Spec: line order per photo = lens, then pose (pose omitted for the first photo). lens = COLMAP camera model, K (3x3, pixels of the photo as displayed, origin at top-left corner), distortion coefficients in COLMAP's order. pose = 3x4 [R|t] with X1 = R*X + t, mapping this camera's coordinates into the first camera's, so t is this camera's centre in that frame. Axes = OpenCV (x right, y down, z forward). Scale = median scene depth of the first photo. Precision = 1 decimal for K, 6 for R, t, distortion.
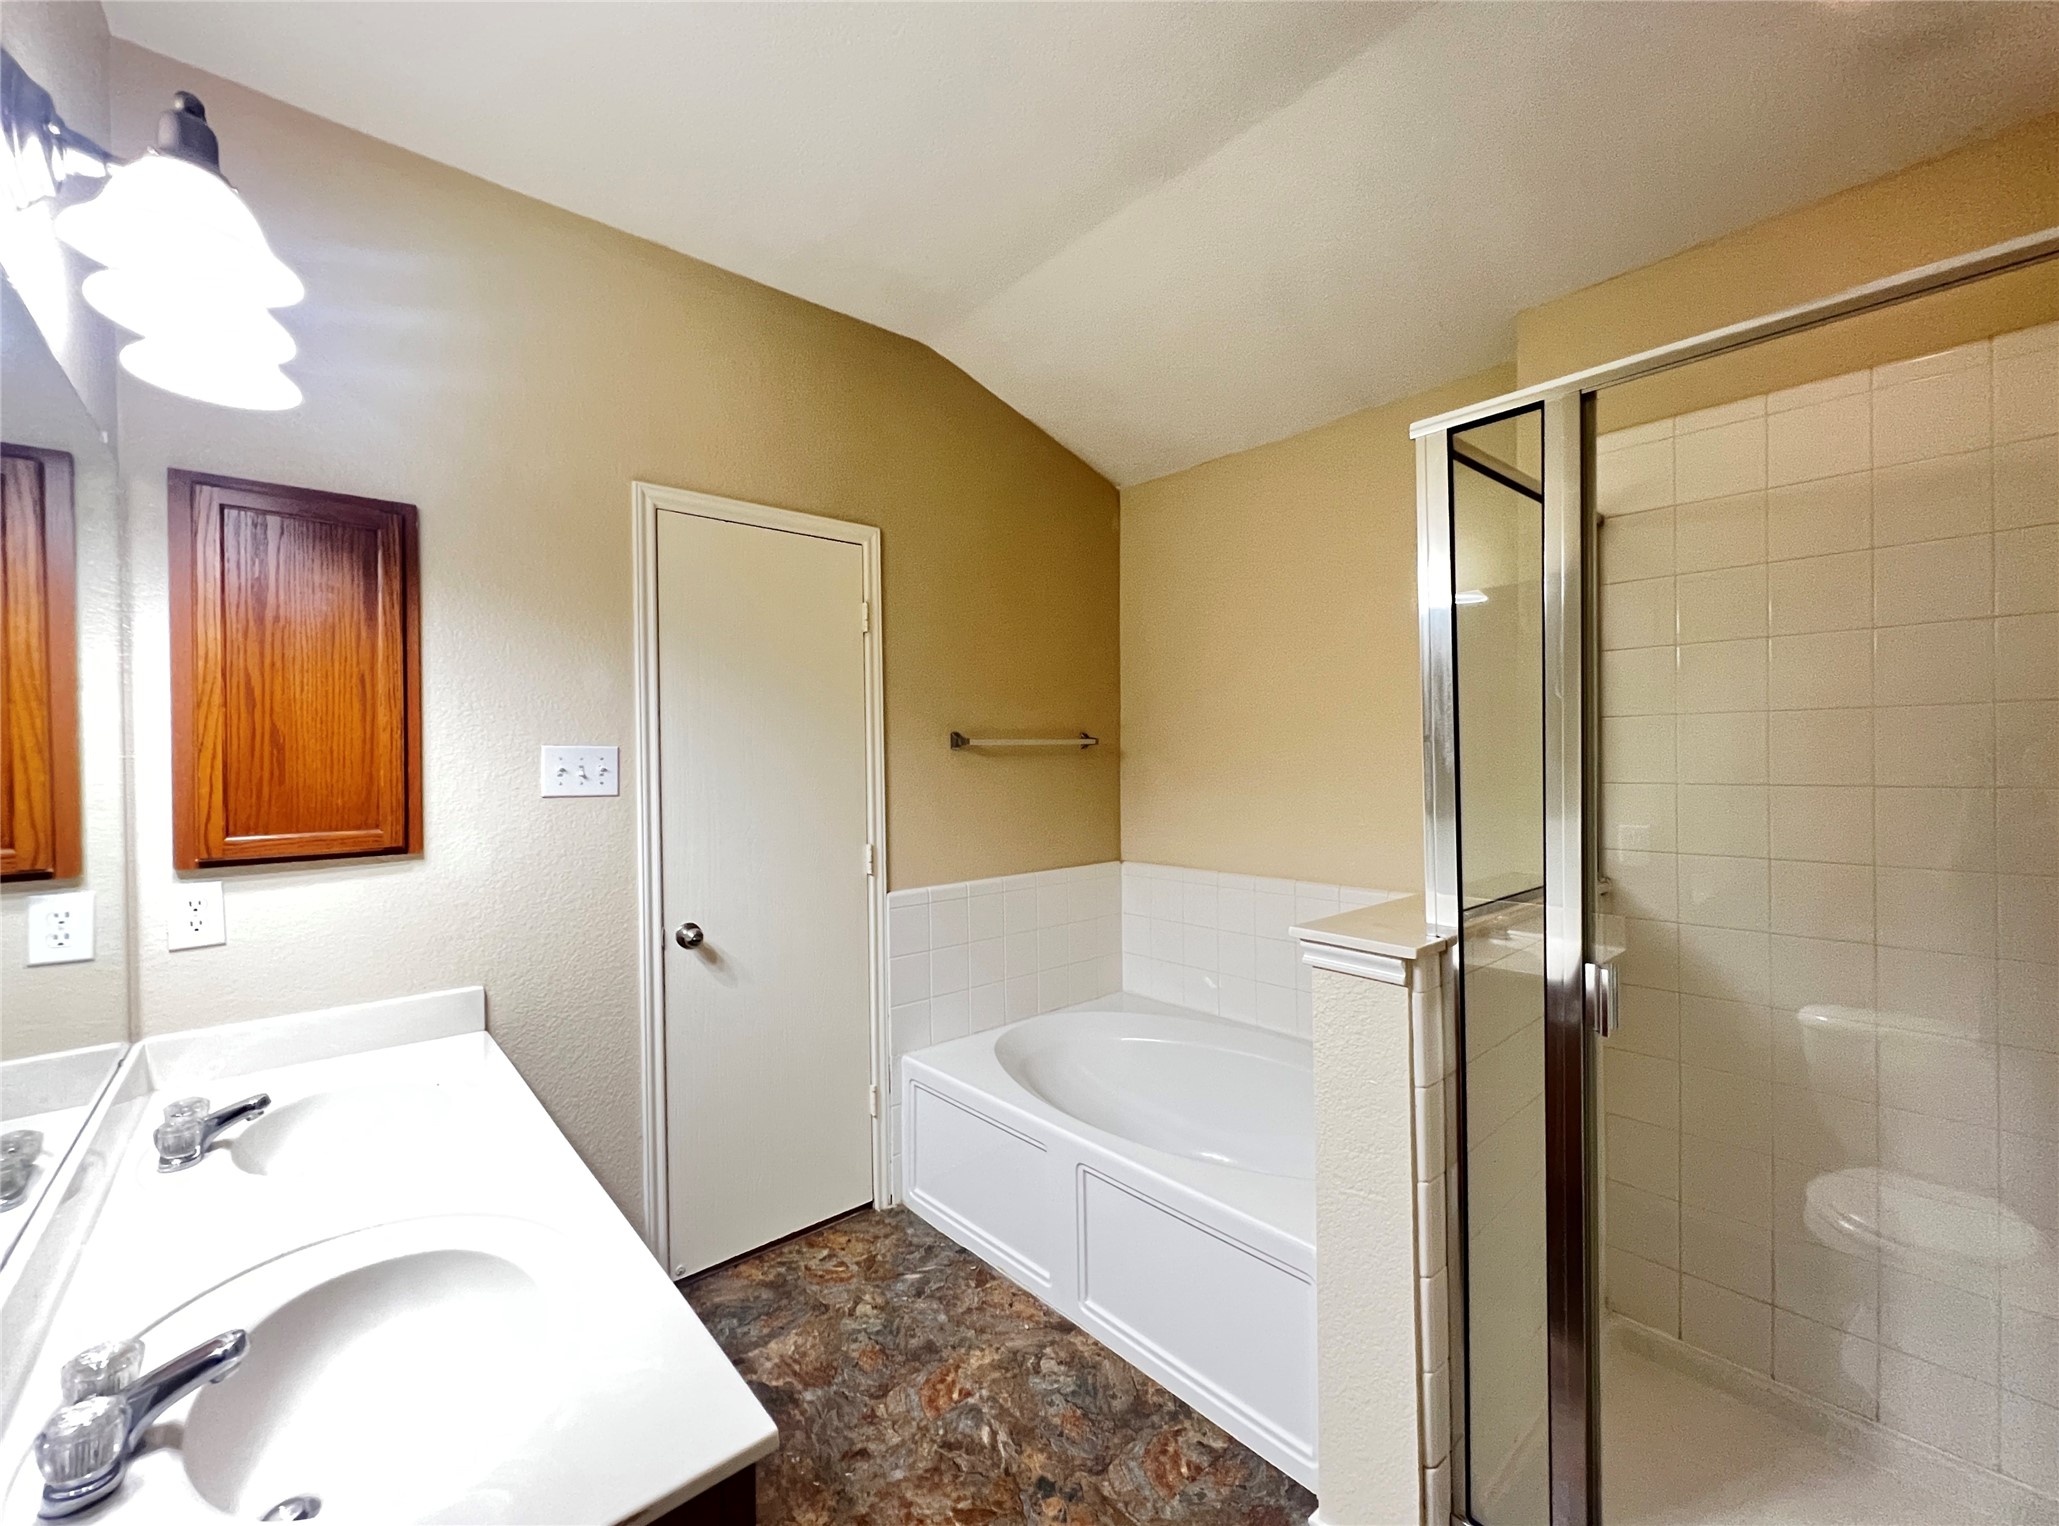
lens RADIAL K [[833.5, 0, 1032.6], [0, 833.5, 765.6], [0, 0, 1]] dist [0.003177, 0.000066]
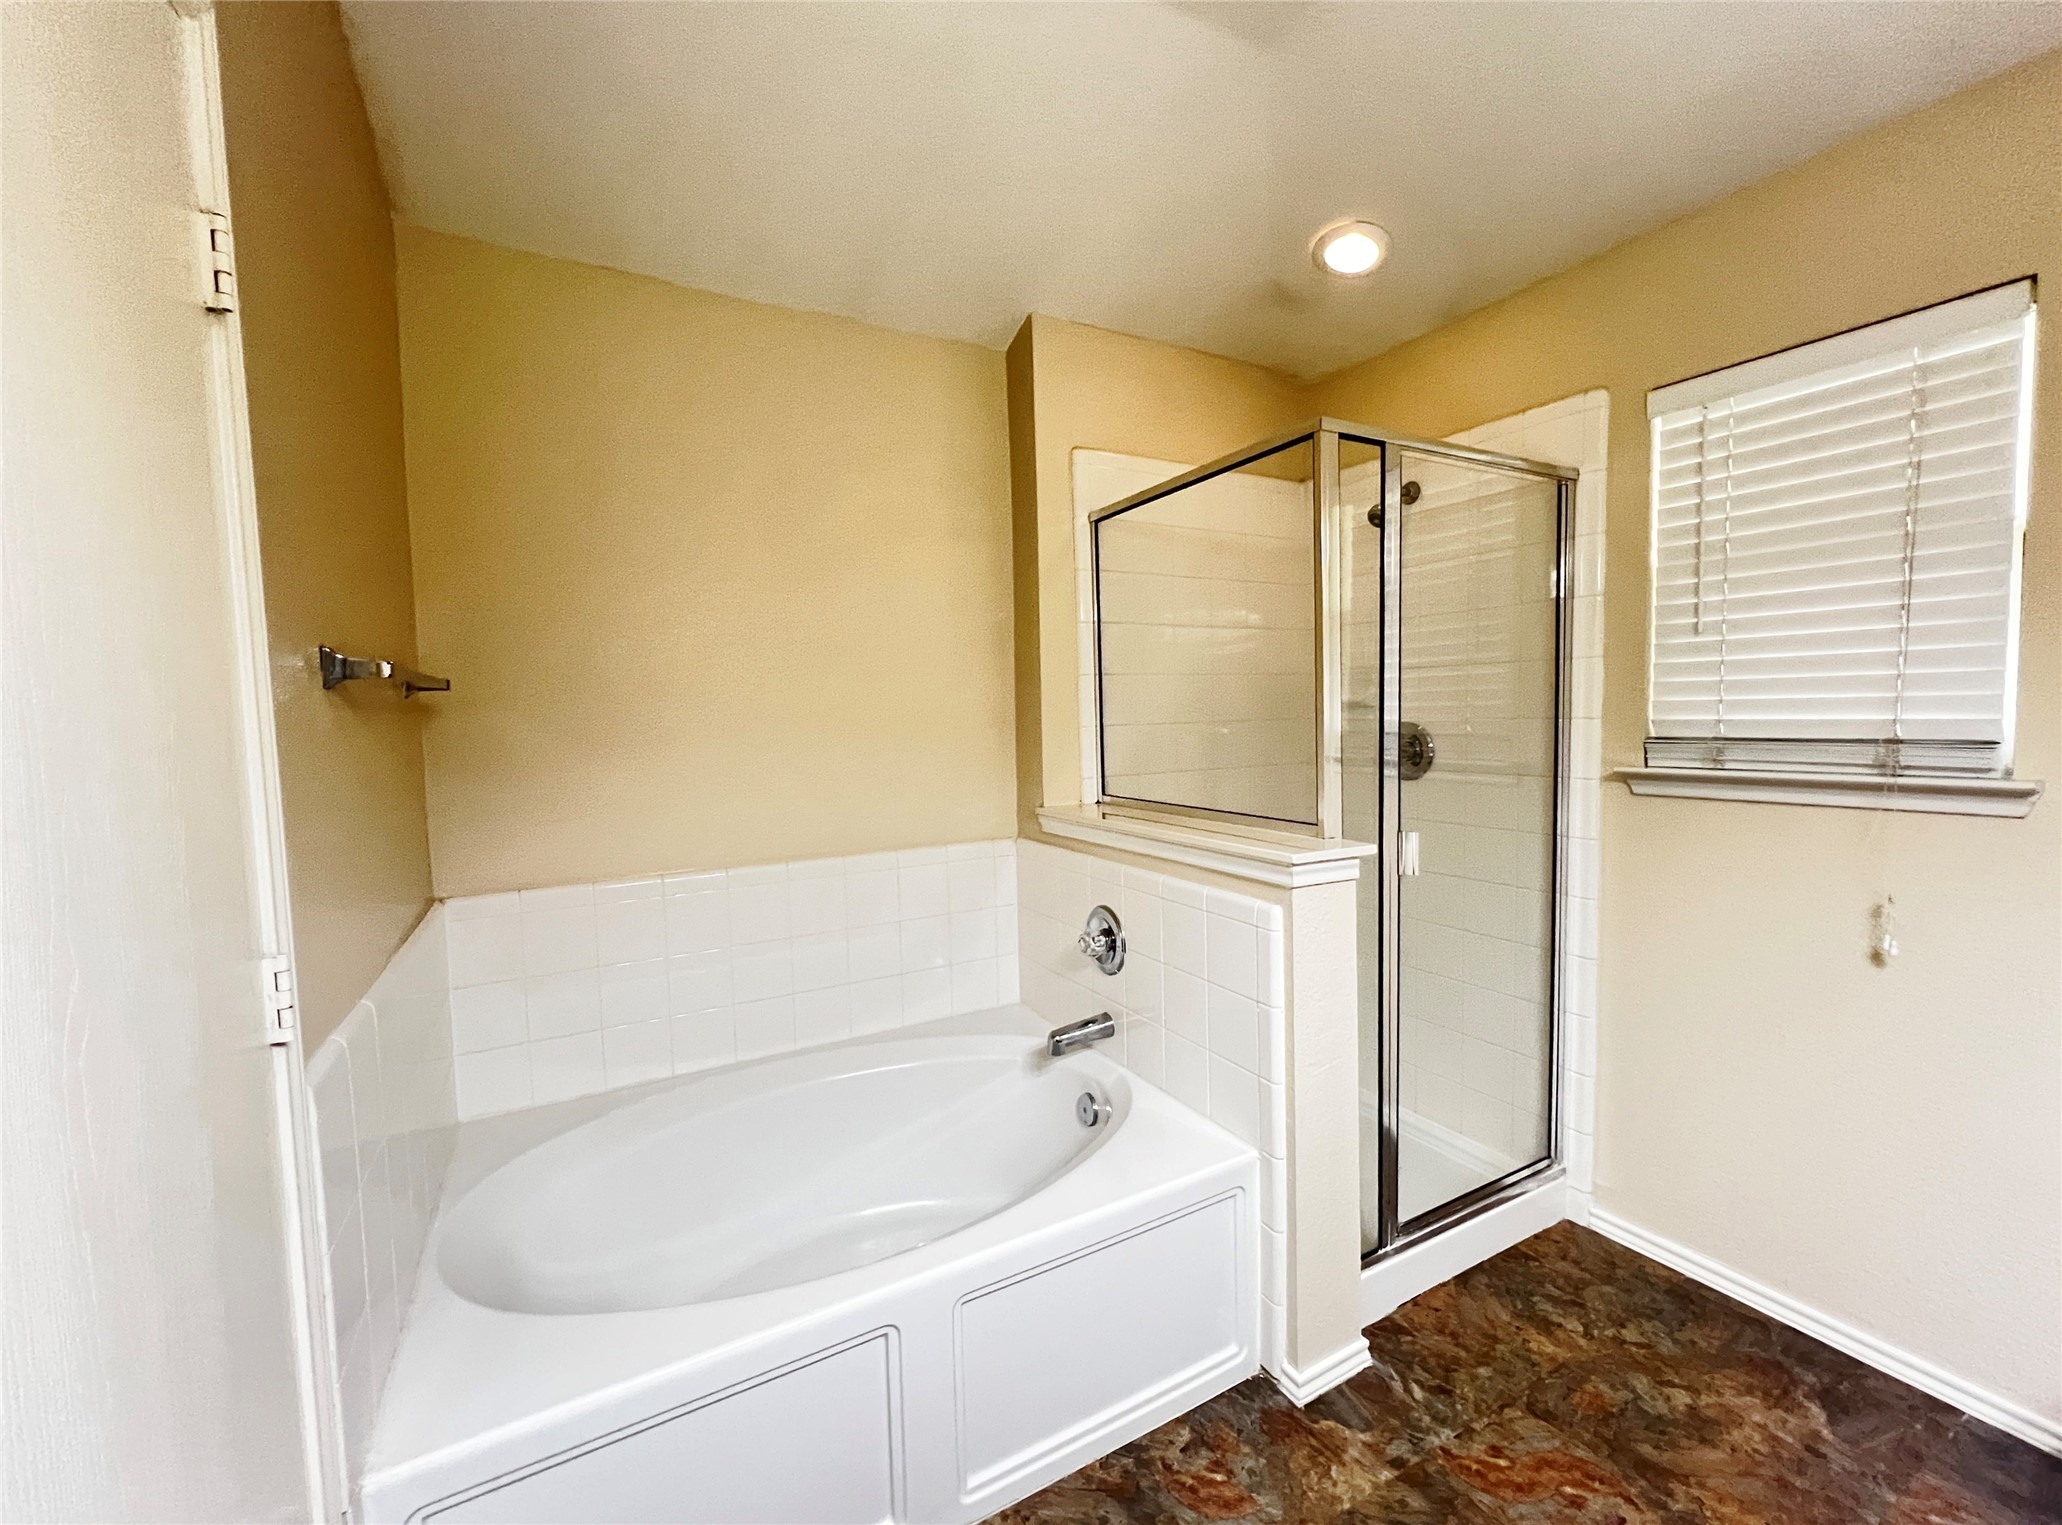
lens RADIAL K [[834.7, 0, 1034.4], [0, 834.7, 755.5], [0, 0, 1]] dist [0.003177, 0.000066]
pose [[0.229254, -0.046895, 0.972236, -0.891967], [0.031551, 0.998672, 0.040731, 0.012254], [-0.972855, 0.021338, 0.230429, 1.201615]]
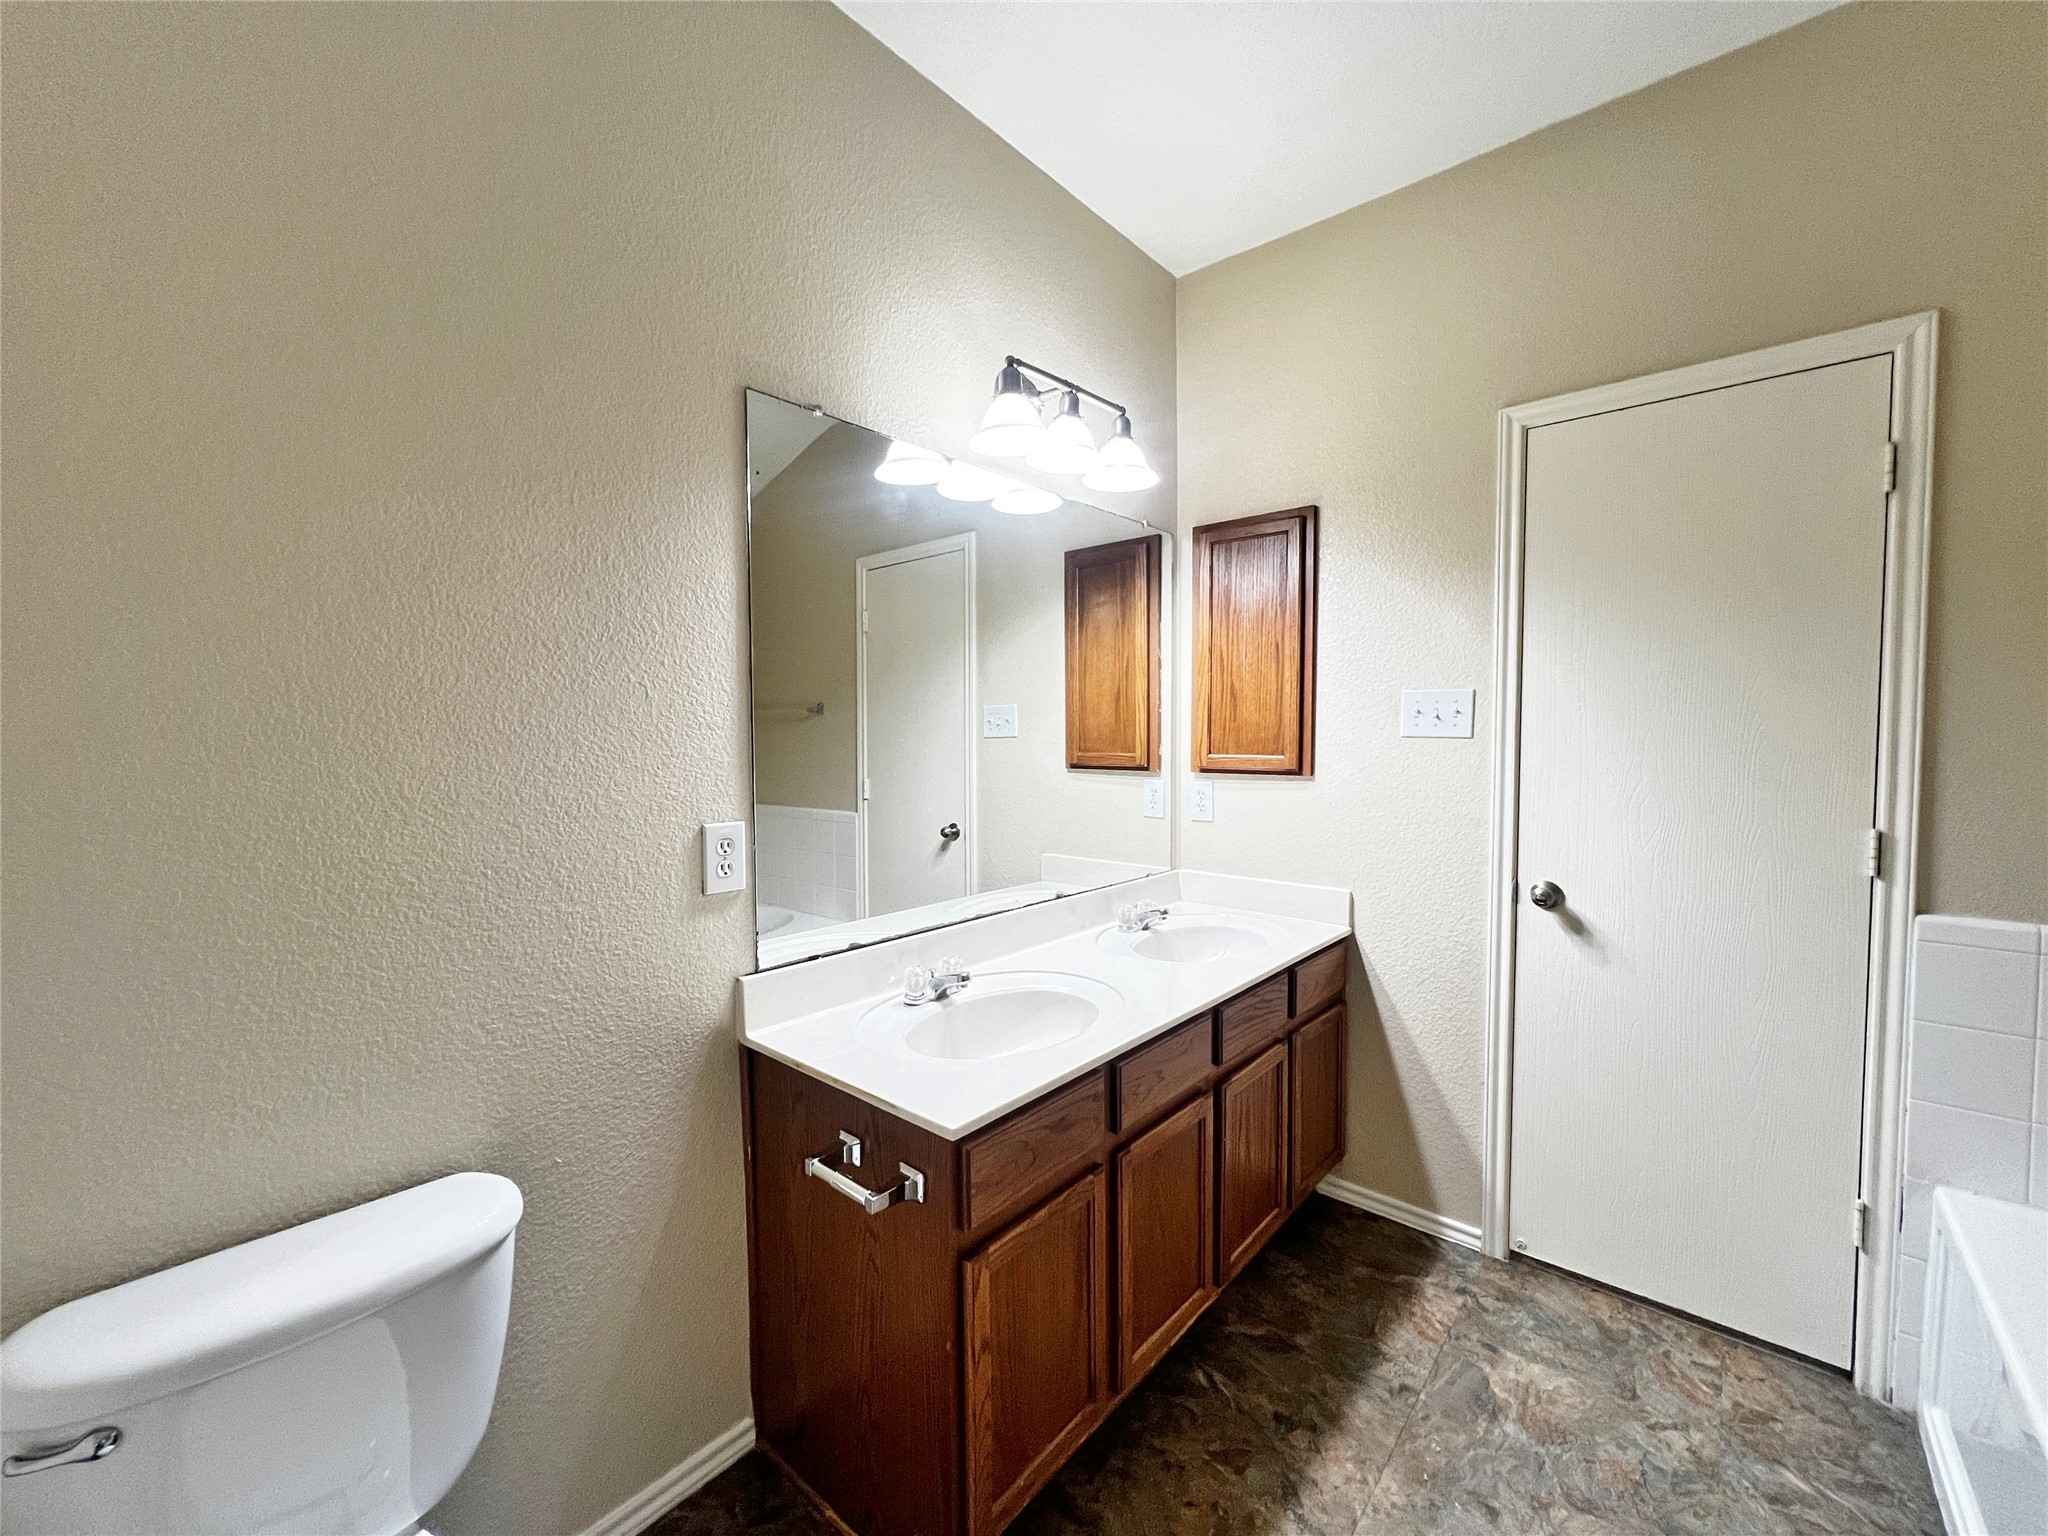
lens RADIAL K [[829.0, 0, 1022.1], [0, 829.0, 765.7], [0, 0, 1]] dist [0.003177, 0.000066]
pose [[0.139352, 0.055829, -0.988668, 0.406630], [-0.004722, 0.998436, 0.055715, 0.015855], [0.990232, -0.003095, 0.139398, 0.319273]]
